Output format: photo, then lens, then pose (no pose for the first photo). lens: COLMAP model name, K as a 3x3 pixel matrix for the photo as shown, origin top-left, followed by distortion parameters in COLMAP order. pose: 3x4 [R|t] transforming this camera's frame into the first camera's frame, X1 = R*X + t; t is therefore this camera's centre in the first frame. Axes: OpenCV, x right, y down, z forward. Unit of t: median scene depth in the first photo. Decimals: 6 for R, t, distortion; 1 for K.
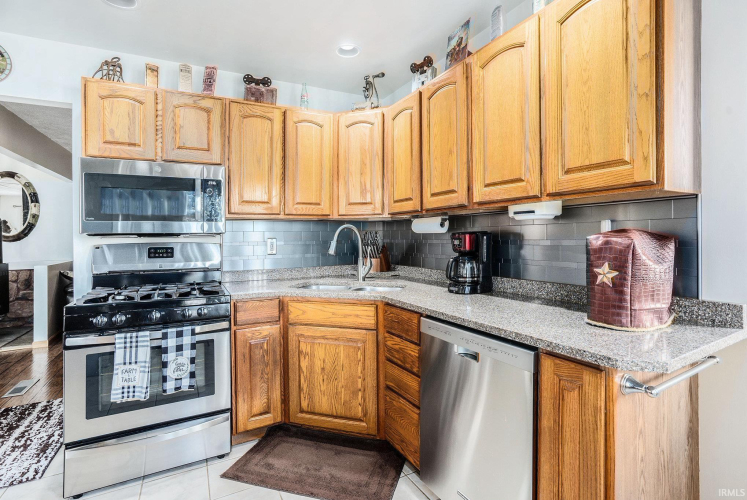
lens RADIAL K [[350.1, 0, 389.1], [0, 350.1, 233.2], [0, 0, 1]] dist [-0.020260, 0.000055]
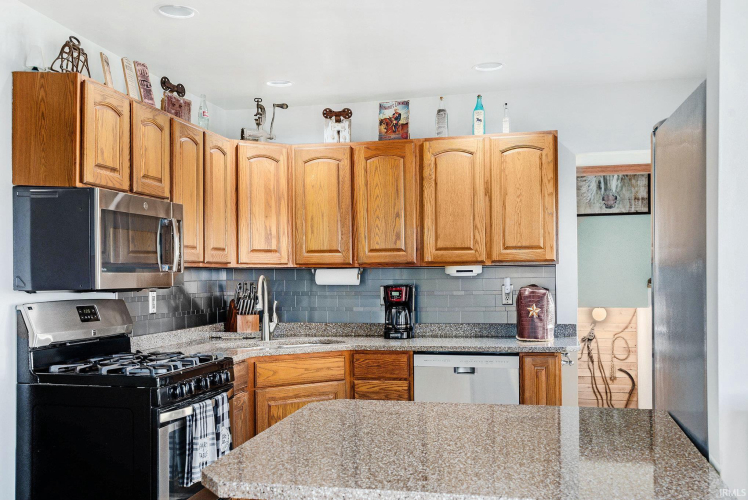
lens RADIAL K [[728.7, 0, 374.0], [0, 728.7, 250.0], [0, 0, 1]] dist [0.006966, 0.002083]
pose [[0.651150, 0.034037, 0.758185, -1.574018], [-0.006468, 0.999206, -0.039303, -0.022128], [-0.758921, 0.020688, 0.650854, -0.461752]]
